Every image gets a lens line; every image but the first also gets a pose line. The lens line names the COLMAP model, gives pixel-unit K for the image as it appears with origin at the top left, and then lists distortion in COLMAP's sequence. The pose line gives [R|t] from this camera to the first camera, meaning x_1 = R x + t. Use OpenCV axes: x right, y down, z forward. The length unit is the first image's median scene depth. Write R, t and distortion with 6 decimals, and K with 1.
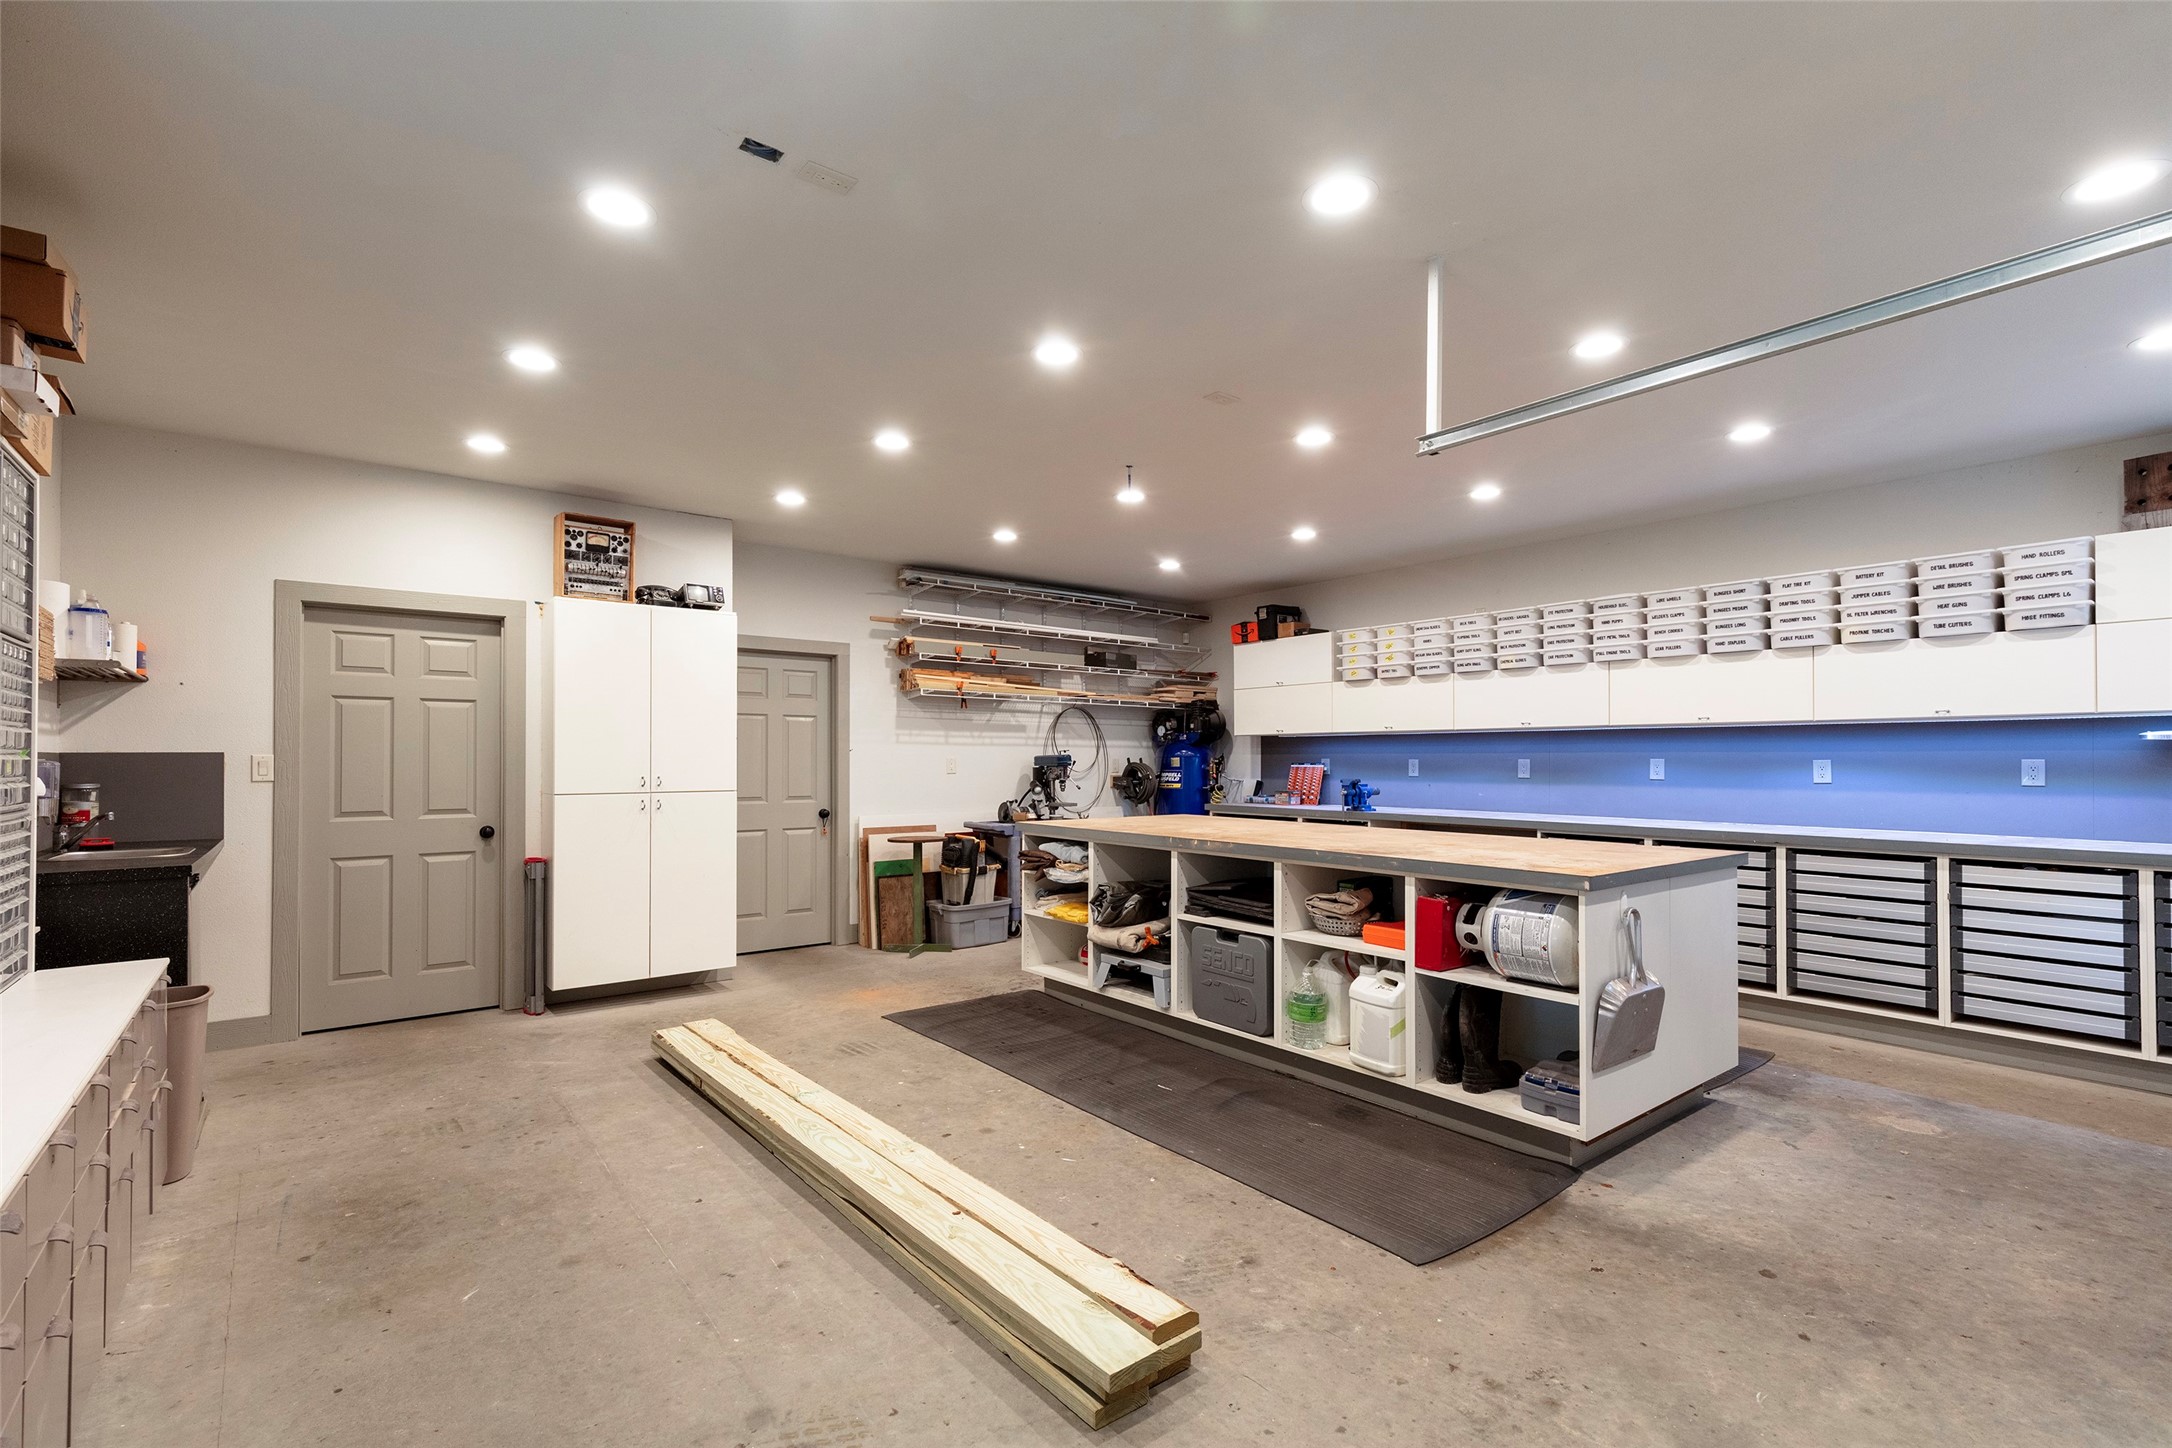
lens RADIAL K [[998.9, 0, 1084.9], [0, 998.9, 748.0], [0, 0, 1]] dist [0.002510, 0.000189]
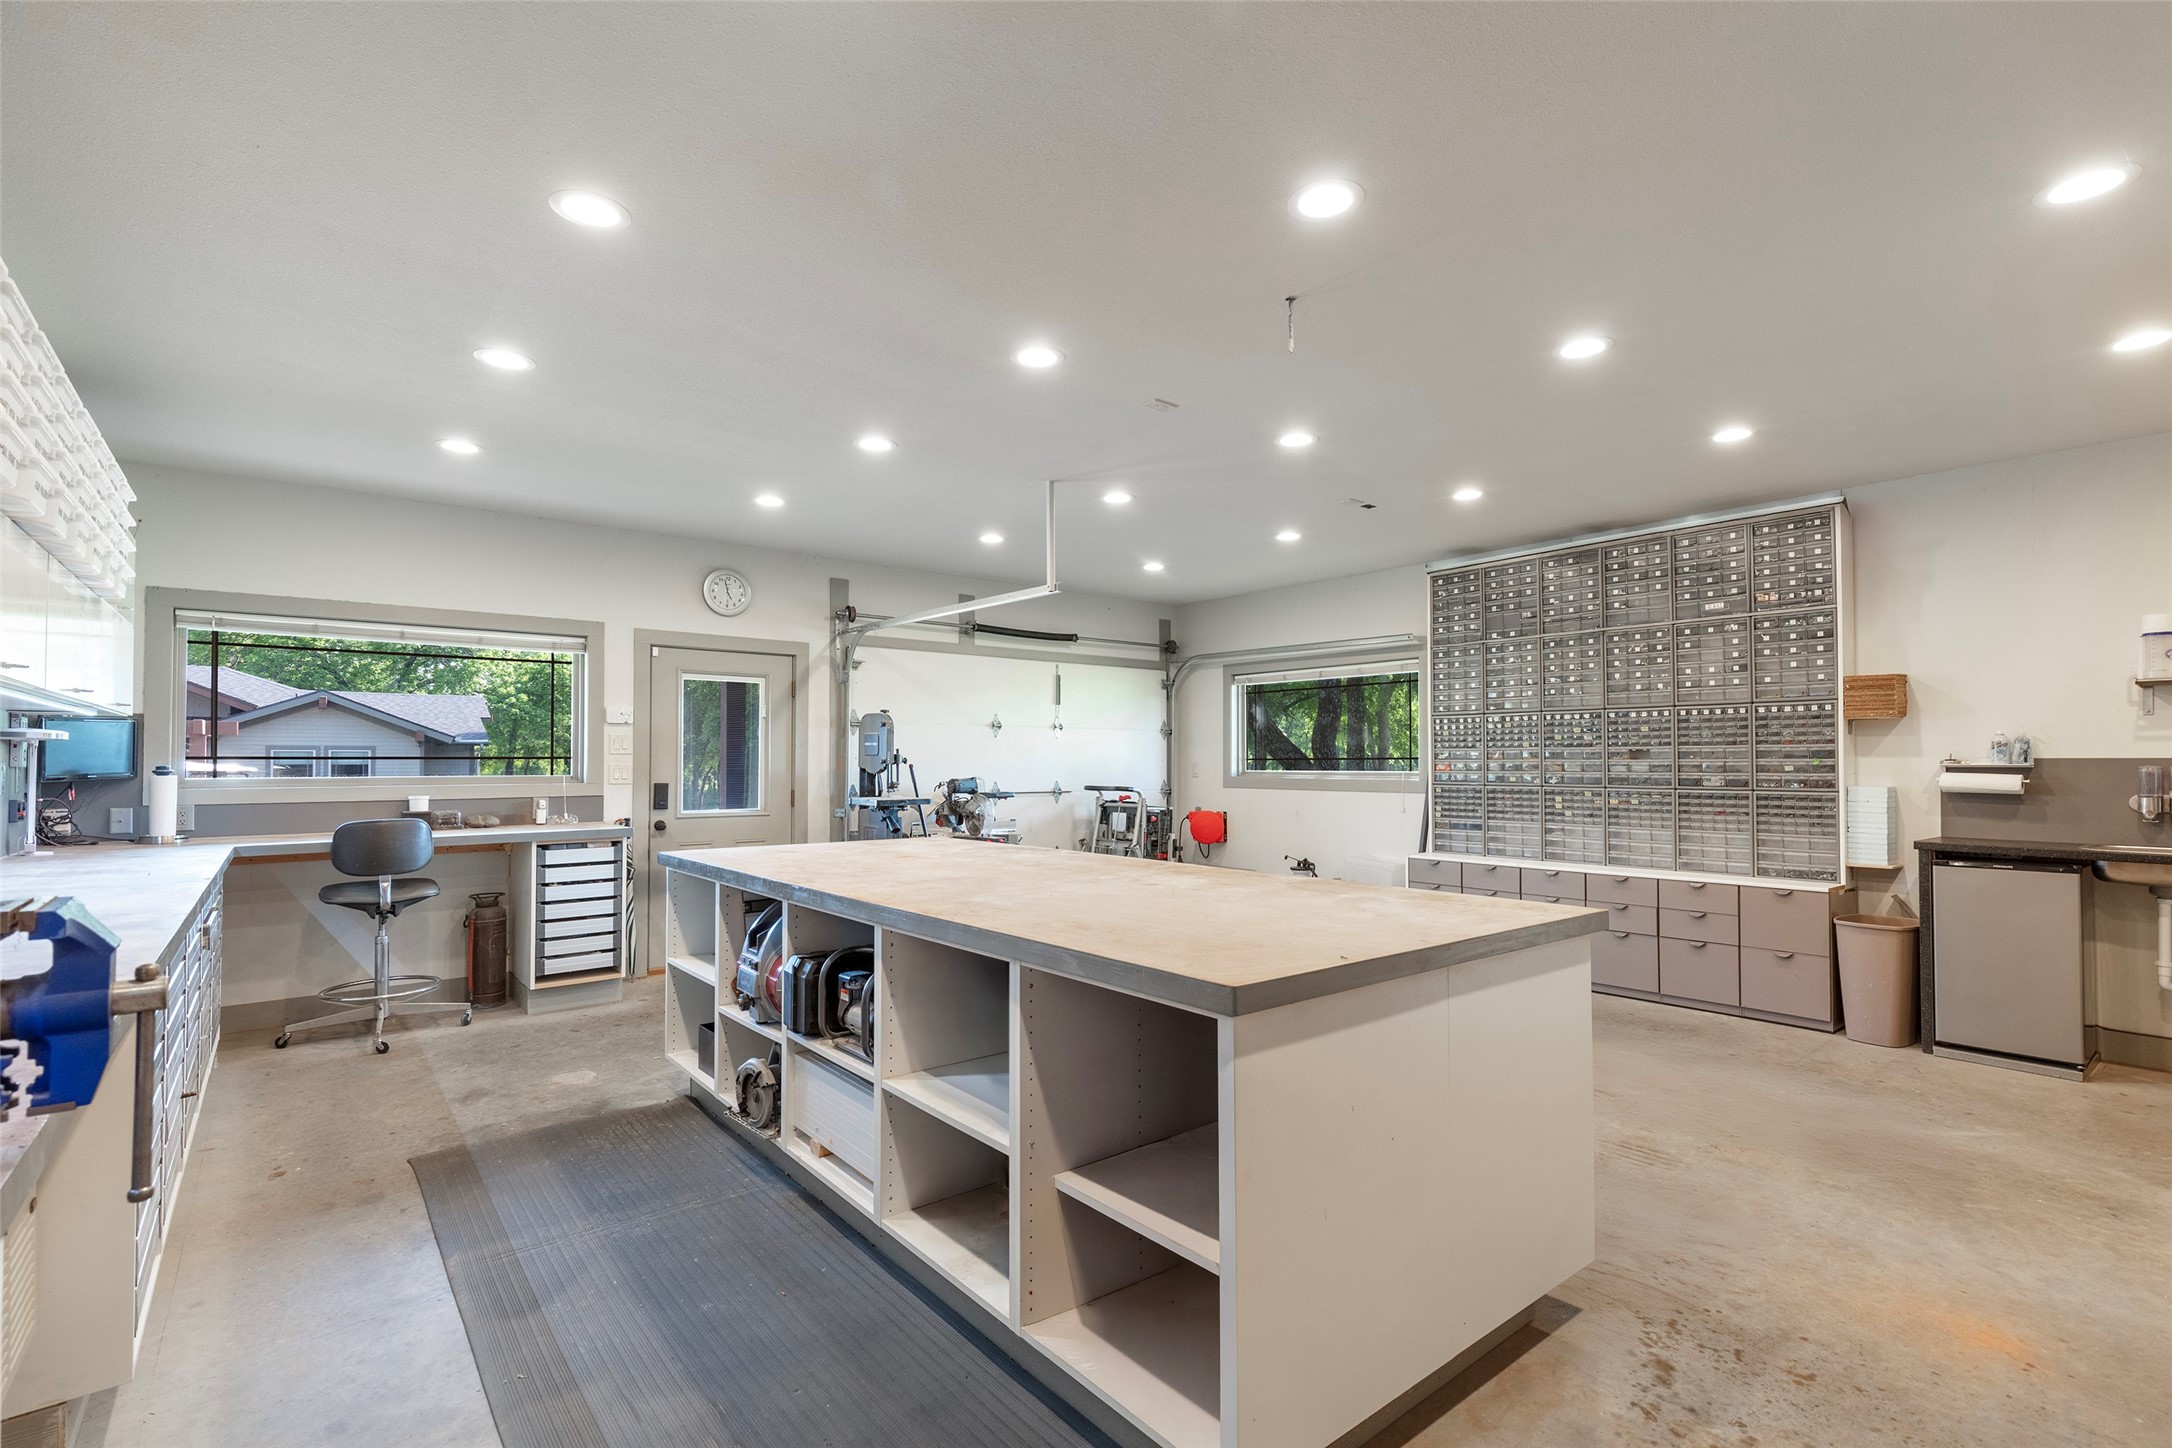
lens RADIAL K [[989.4, 0, 1080.3], [0, 989.4, 733.1], [0, 0, 1]] dist [0.002743, 0.000430]
pose [[-0.999914, -0.000160, -0.013108, 0.216941], [0.000346, 0.999256, -0.038558, 0.017912], [0.013105, -0.038560, -0.999170, 1.901106]]
